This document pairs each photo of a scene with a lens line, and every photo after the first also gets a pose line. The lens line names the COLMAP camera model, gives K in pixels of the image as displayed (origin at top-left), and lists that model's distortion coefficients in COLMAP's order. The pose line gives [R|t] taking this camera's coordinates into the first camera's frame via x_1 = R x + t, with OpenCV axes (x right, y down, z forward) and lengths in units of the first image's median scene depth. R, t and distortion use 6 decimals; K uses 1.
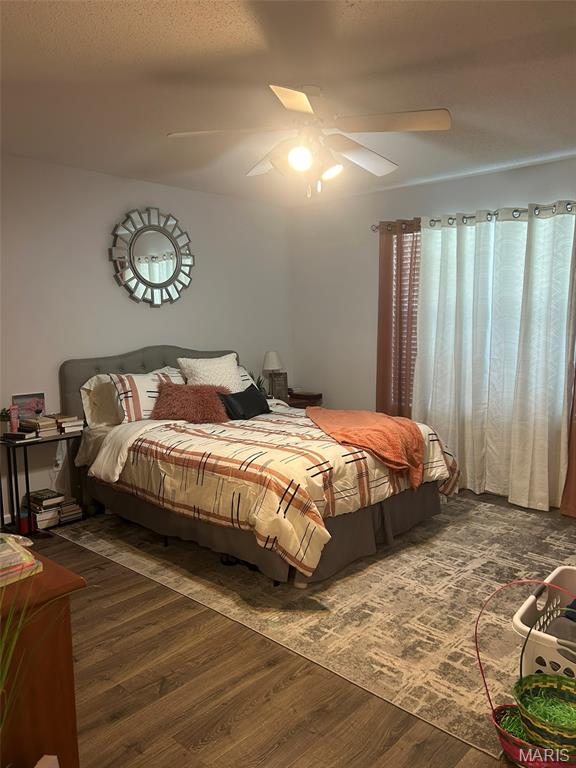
lens RADIAL K [[577.7, 0, 290.3], [0, 577.7, 387.6], [0, 0, 1]] dist [0.013582, -0.000325]
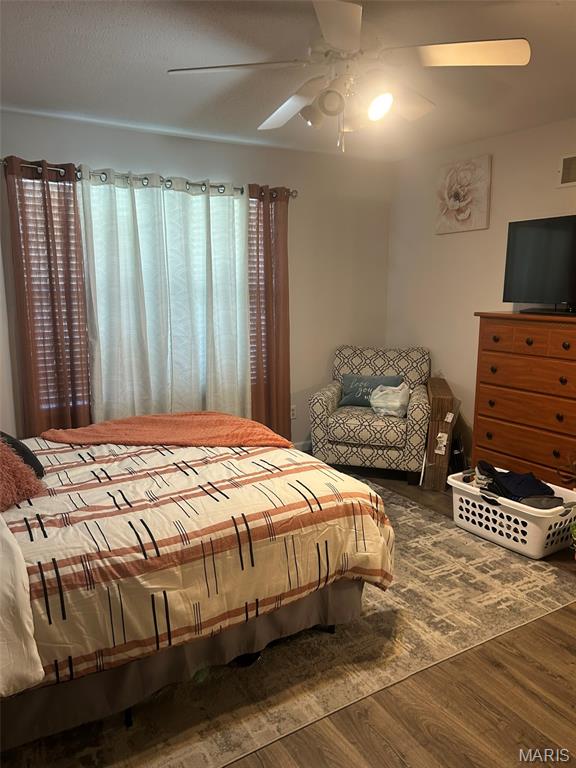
lens RADIAL K [[577.7, 0, 290.7], [0, 577.7, 383.2], [0, 0, 1]] dist [0.013582, -0.000325]
pose [[0.278667, -0.164609, 0.946176, -0.715789], [0.110701, 0.984140, 0.138610, -0.116520], [-0.953986, 0.066116, 0.292470, 0.751158]]
